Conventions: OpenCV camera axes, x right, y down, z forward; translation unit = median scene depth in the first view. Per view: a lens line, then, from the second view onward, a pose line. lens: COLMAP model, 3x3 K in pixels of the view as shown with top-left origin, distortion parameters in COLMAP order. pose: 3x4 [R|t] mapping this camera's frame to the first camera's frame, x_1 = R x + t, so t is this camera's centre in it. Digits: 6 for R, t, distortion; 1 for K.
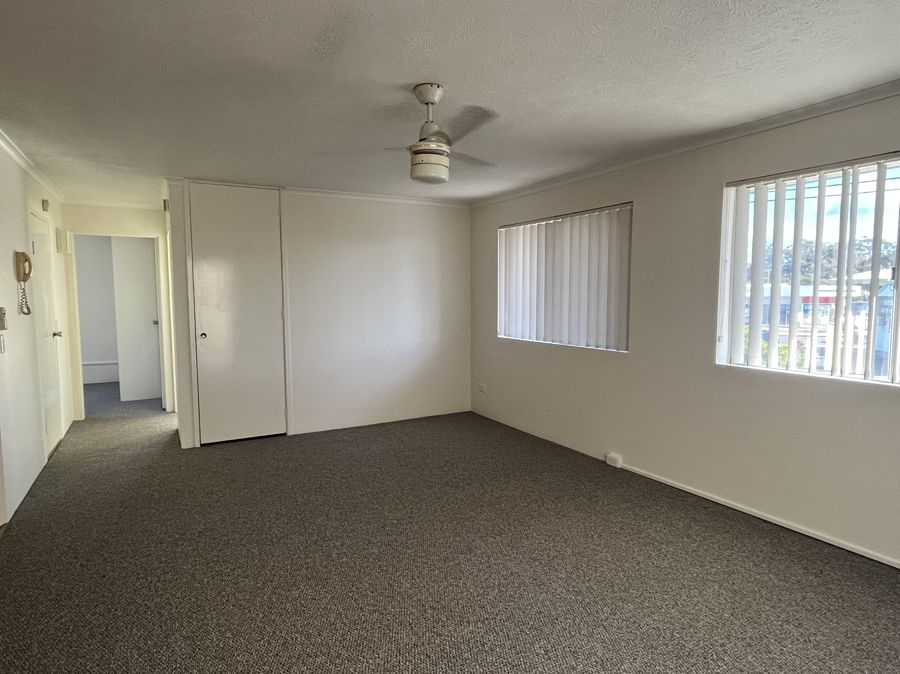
lens RADIAL K [[526.3, 0, 444.7], [0, 526.3, 337.2], [0, 0, 1]] dist [-0.000284, 0.000503]
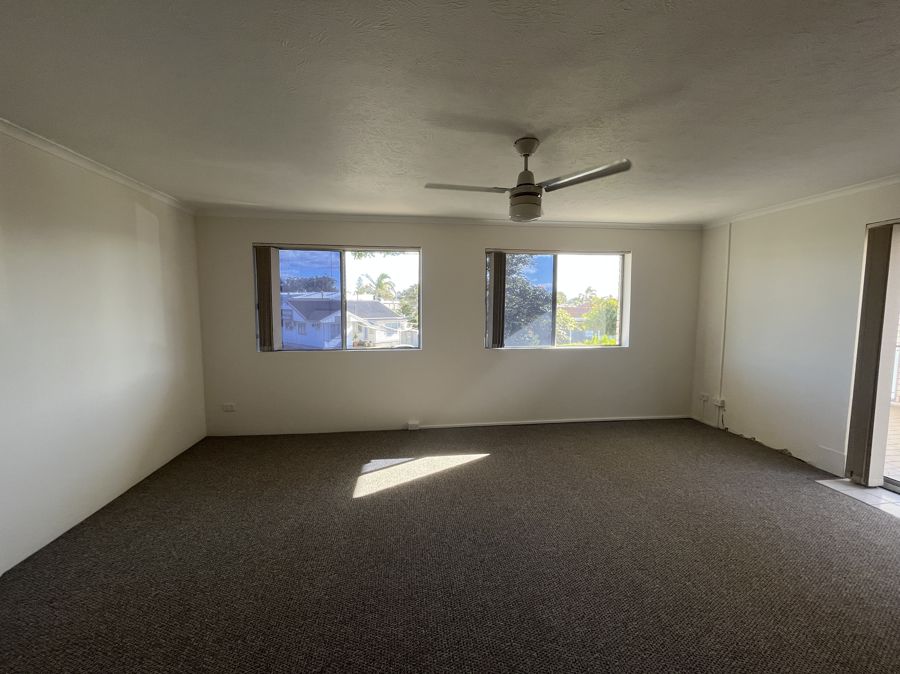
lens RADIAL K [[365.7, 0, 446.5], [0, 365.7, 335.7], [0, 0, 1]] dist [-0.002175, -0.000236]
pose [[0.371828, -0.069844, 0.925670, -0.484701], [0.074693, 0.996183, 0.045161, -0.043080], [-0.925292, 0.052349, 0.375626, 0.467153]]
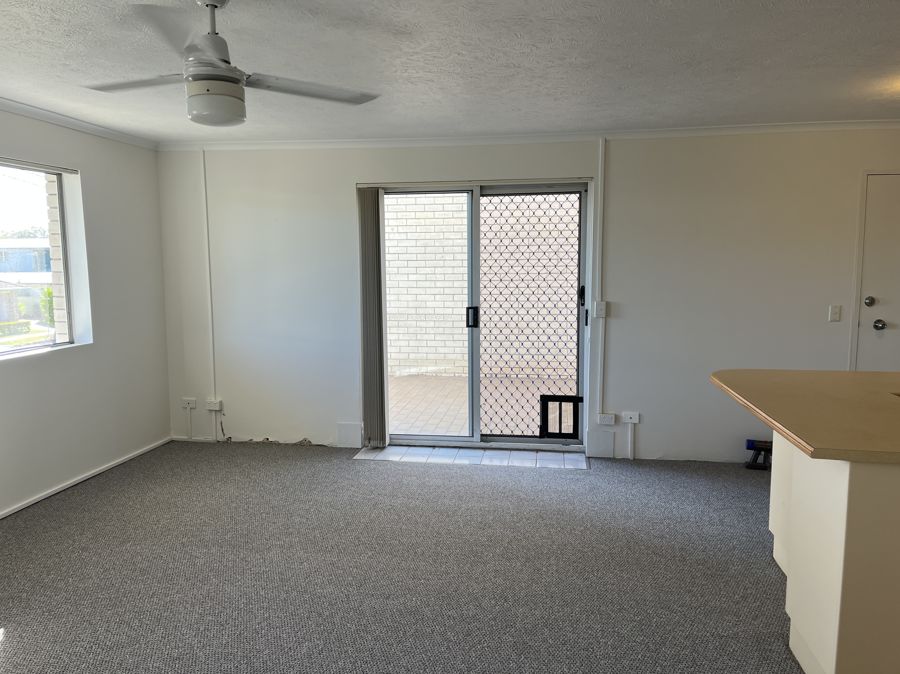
lens RADIAL K [[681.2, 0, 443.5], [0, 681.2, 337.0], [0, 0, 1]] dist [0.052804, -0.040963]
pose [[-0.789488, -0.056493, 0.611161, -0.448746], [0.059903, 0.983909, 0.168330, -0.081526], [-0.610836, 0.169505, -0.773400, 0.845859]]
